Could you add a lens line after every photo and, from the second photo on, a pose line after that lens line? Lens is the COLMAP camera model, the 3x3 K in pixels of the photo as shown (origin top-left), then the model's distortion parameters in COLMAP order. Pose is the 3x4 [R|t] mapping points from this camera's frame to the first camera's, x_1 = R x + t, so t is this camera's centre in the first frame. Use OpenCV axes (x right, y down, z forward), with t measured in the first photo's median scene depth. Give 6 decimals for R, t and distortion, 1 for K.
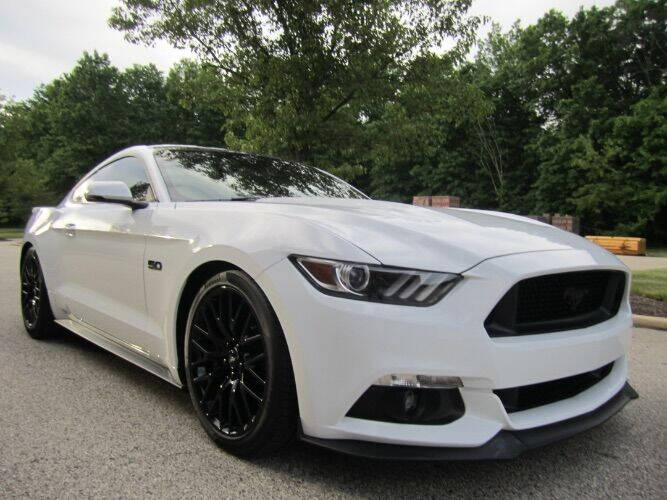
lens RADIAL K [[557.1, 0, 334.7], [0, 557.1, 264.4], [0, 0, 1]] dist [-0.080037, 0.056373]
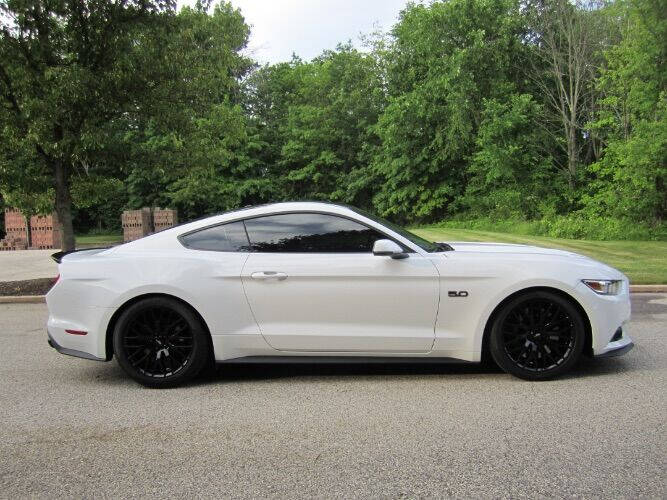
lens RADIAL K [[557.1, 0, 334.7], [0, 557.1, 264.4], [0, 0, 1]] dist [-0.080037, 0.056373]
pose [[0.699729, -0.102882, 0.706962, -0.125294], [0.086547, 0.994495, 0.059064, -0.015766], [-0.709147, 0.019856, 0.704781, 0.007313]]
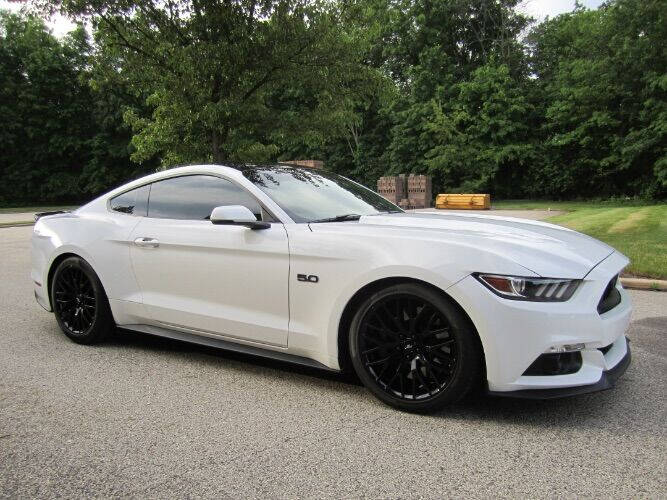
lens RADIAL K [[557.1, 0, 334.7], [0, 557.1, 264.4], [0, 0, 1]] dist [-0.080037, 0.056373]
pose [[0.961600, -0.074945, 0.264022, -0.043390], [0.056136, 0.995365, 0.078090, -0.009368], [-0.268651, -0.060270, 0.961350, -0.016367]]
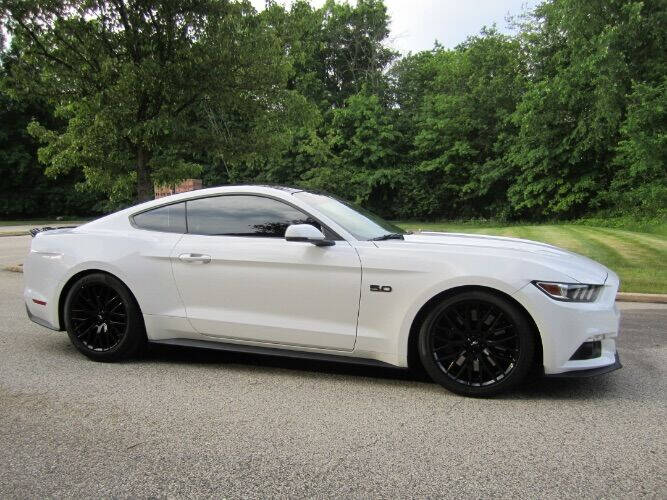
lens RADIAL K [[557.1, 0, 334.7], [0, 557.1, 264.4], [0, 0, 1]] dist [-0.080037, 0.056373]
pose [[0.865436, -0.071284, 0.495923, -0.082894], [0.050061, 0.997176, 0.055973, -0.011070], [-0.498512, -0.023615, 0.866561, -0.014107]]
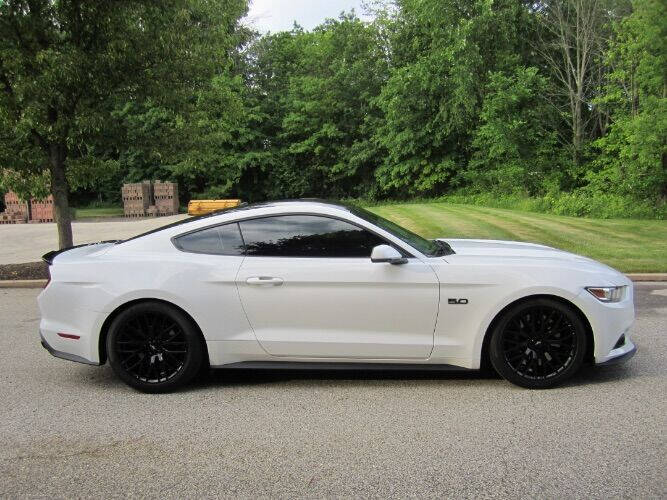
lens RADIAL K [[557.1, 0, 334.7], [0, 557.1, 264.4], [0, 0, 1]] dist [-0.080037, 0.056373]
pose [[0.702511, -0.136889, 0.698384, -0.121494], [0.082088, 0.990363, 0.111547, -0.022837], [-0.706923, -0.021034, 0.706978, 0.008803]]
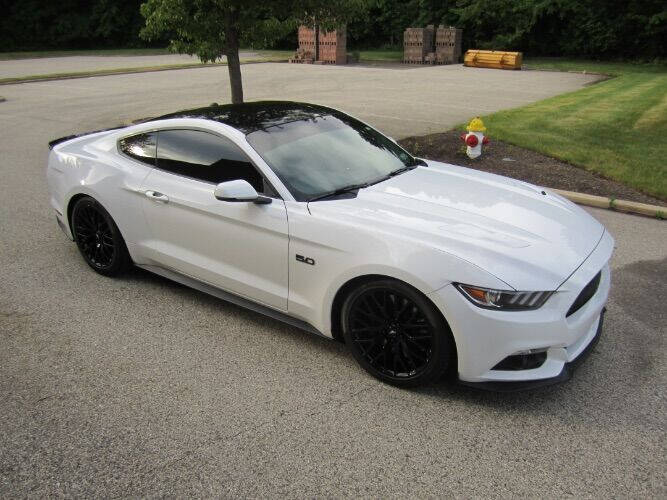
lens RADIAL K [[557.1, 0, 334.7], [0, 557.1, 264.4], [0, 0, 1]] dist [-0.080037, 0.056373]
pose [[0.973065, -0.106124, 0.204650, -0.038948], [0.030025, 0.938519, 0.343920, -0.033173], [-0.228566, -0.328511, 0.916427, -0.019431]]
